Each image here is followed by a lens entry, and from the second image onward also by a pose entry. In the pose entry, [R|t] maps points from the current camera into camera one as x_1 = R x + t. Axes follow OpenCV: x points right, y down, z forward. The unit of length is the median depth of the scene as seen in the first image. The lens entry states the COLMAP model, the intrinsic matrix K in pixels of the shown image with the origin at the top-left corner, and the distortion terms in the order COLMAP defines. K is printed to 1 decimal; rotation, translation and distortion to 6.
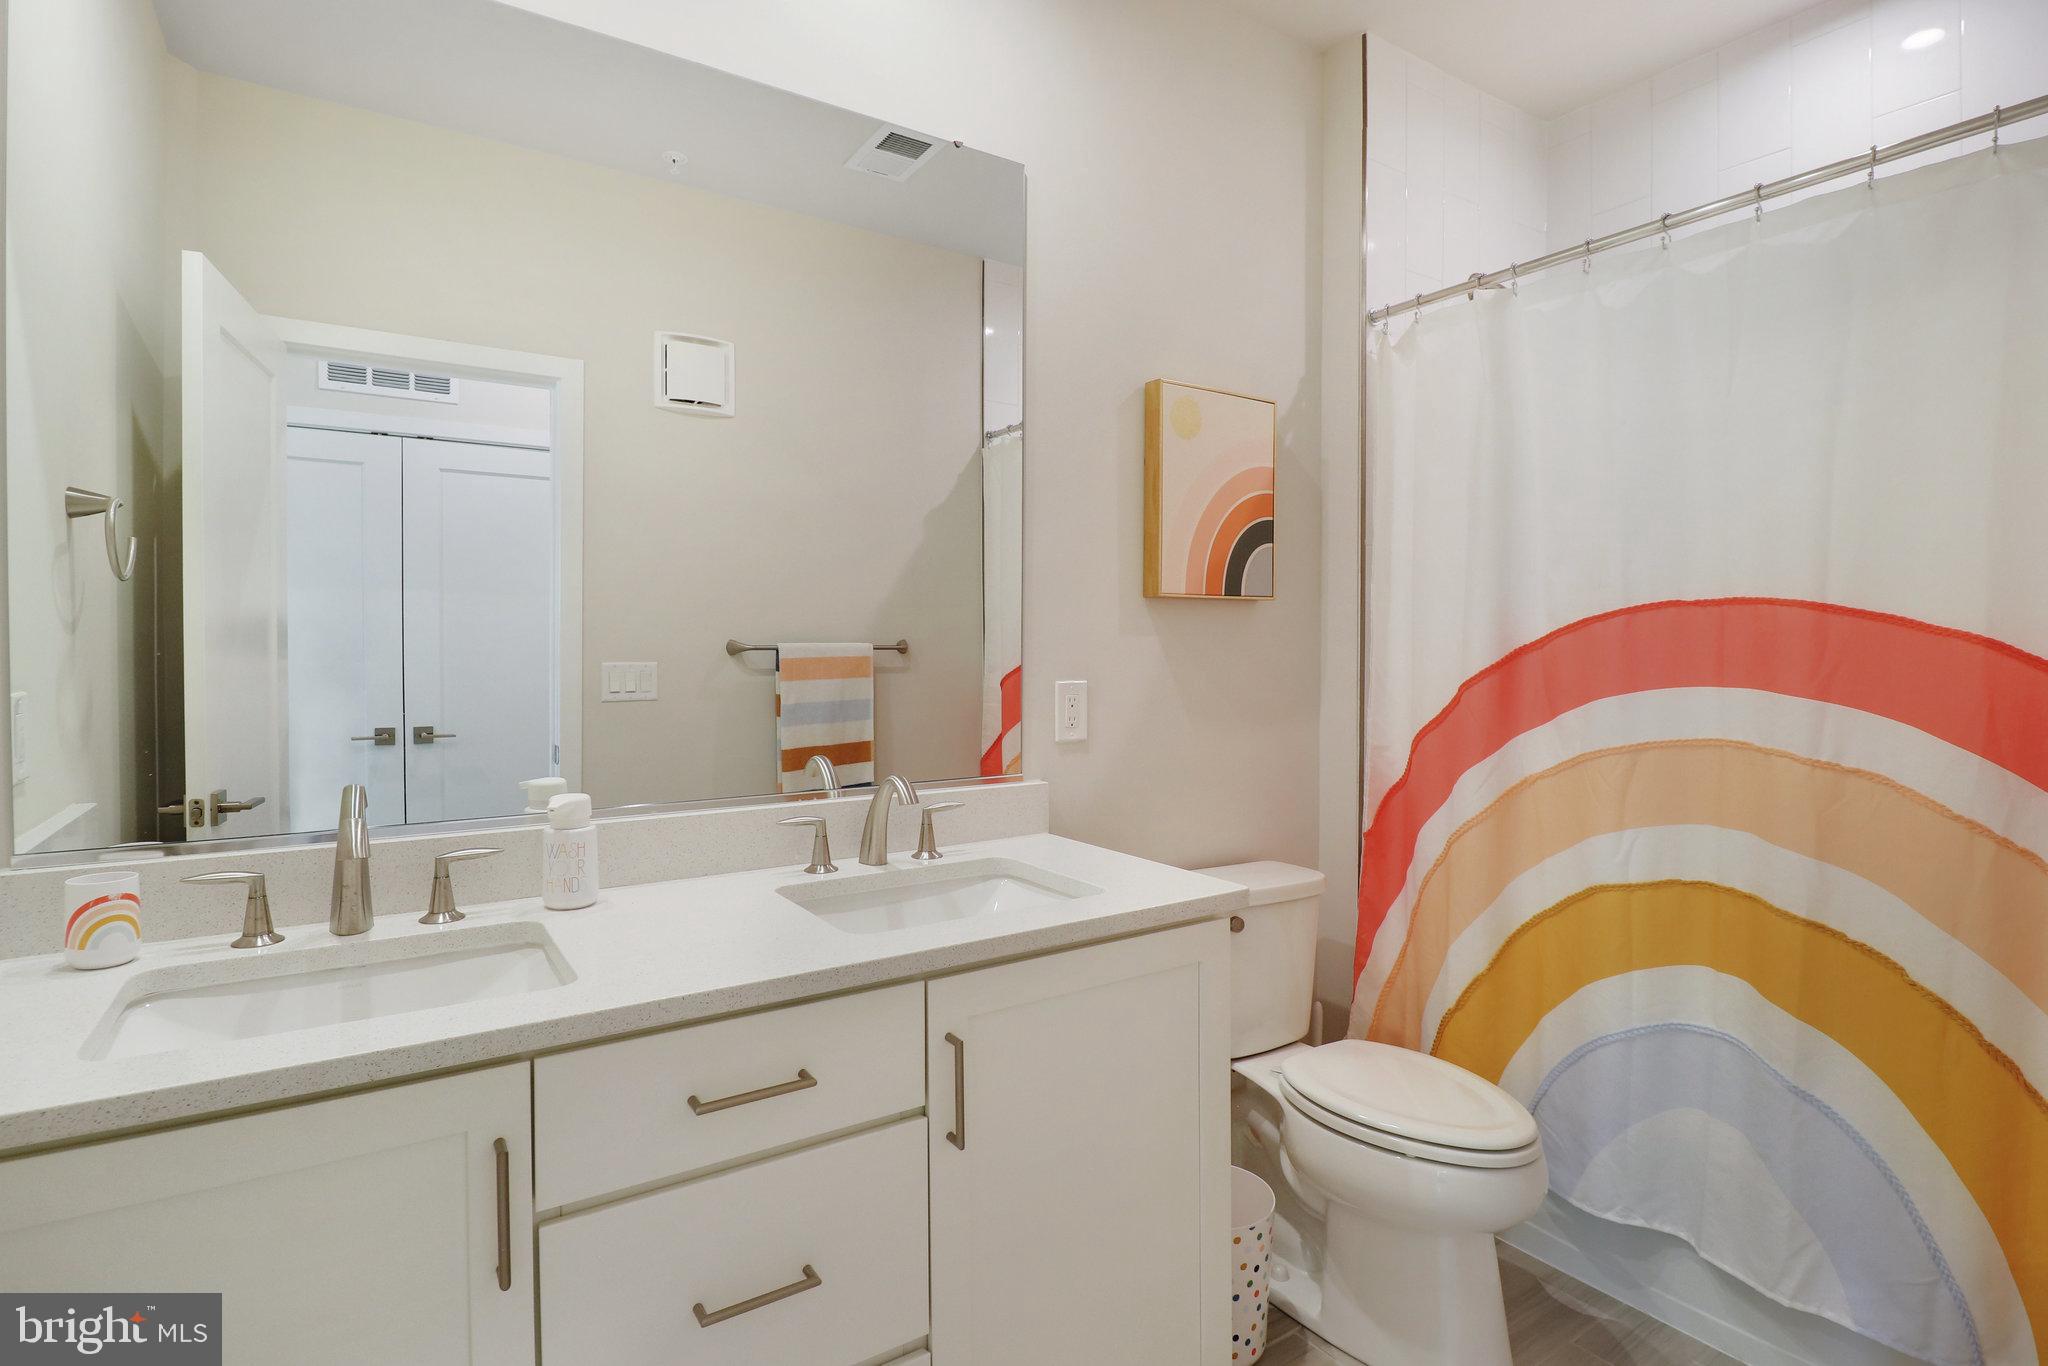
lens RADIAL K [[968.3, 0, 1029.6], [0, 968.3, 687.8], [0, 0, 1]] dist [0.010819, -0.012323]
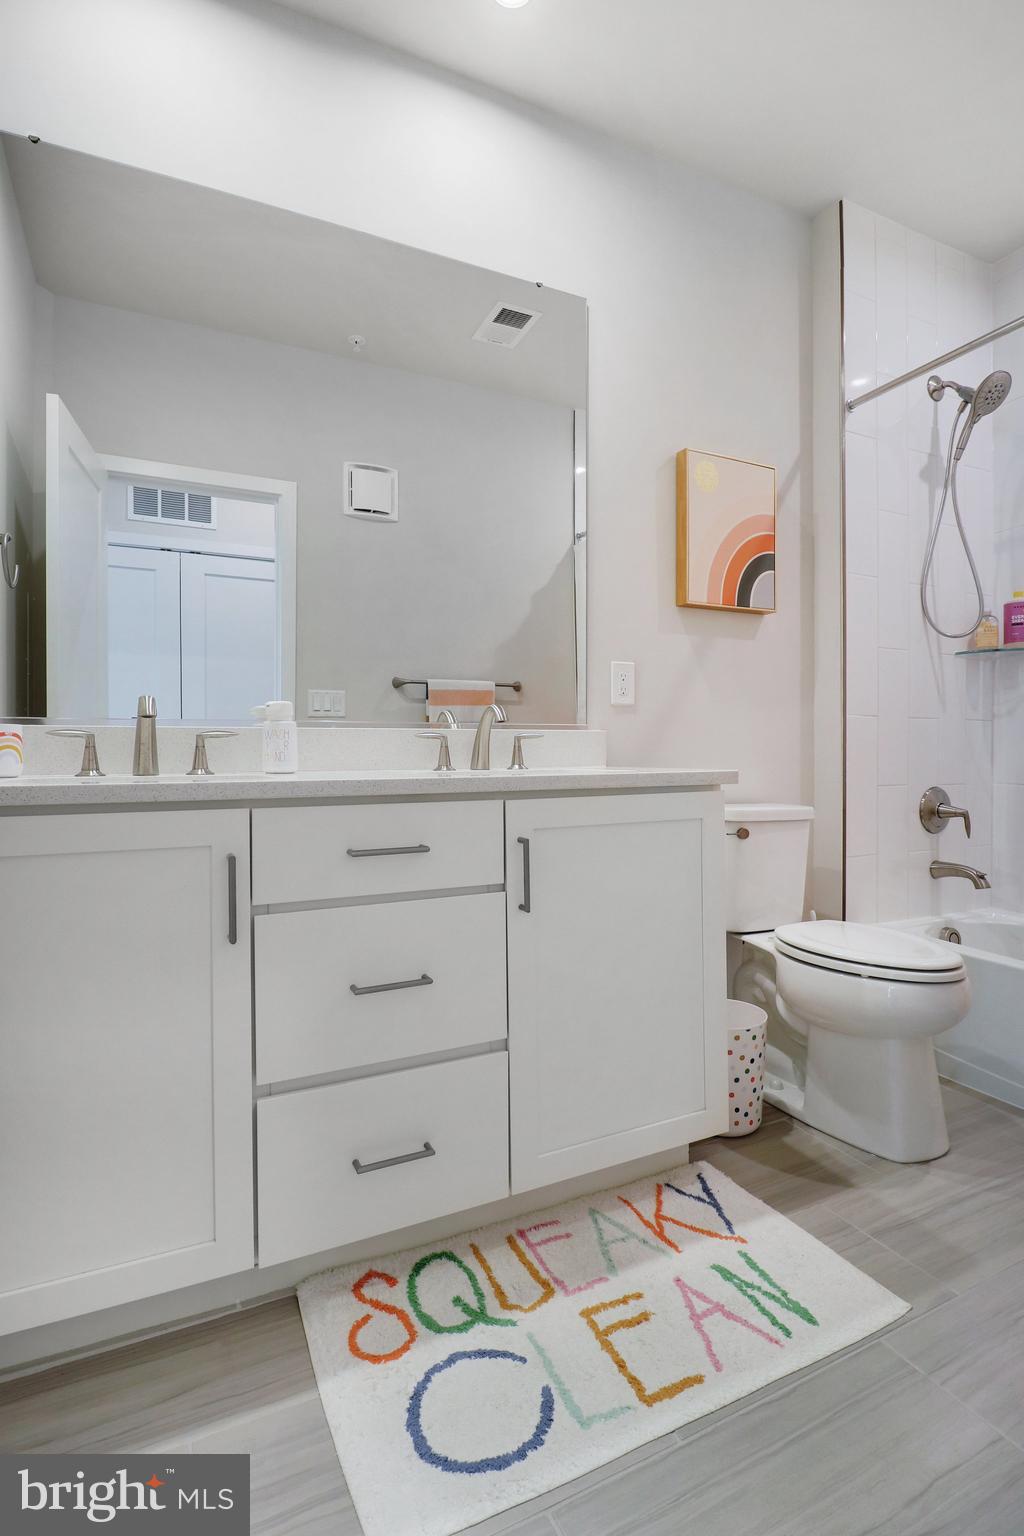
lens RADIAL K [[726.2, 0, 543.2], [0, 726.2, 758.7], [0, 0, 1]] dist [0.010819, -0.012323]
pose [[0.993741, -0.004374, -0.111621, 0.045205], [0.002492, 0.999852, -0.016998, 0.150624], [0.111679, 0.016613, 0.993605, -0.061611]]
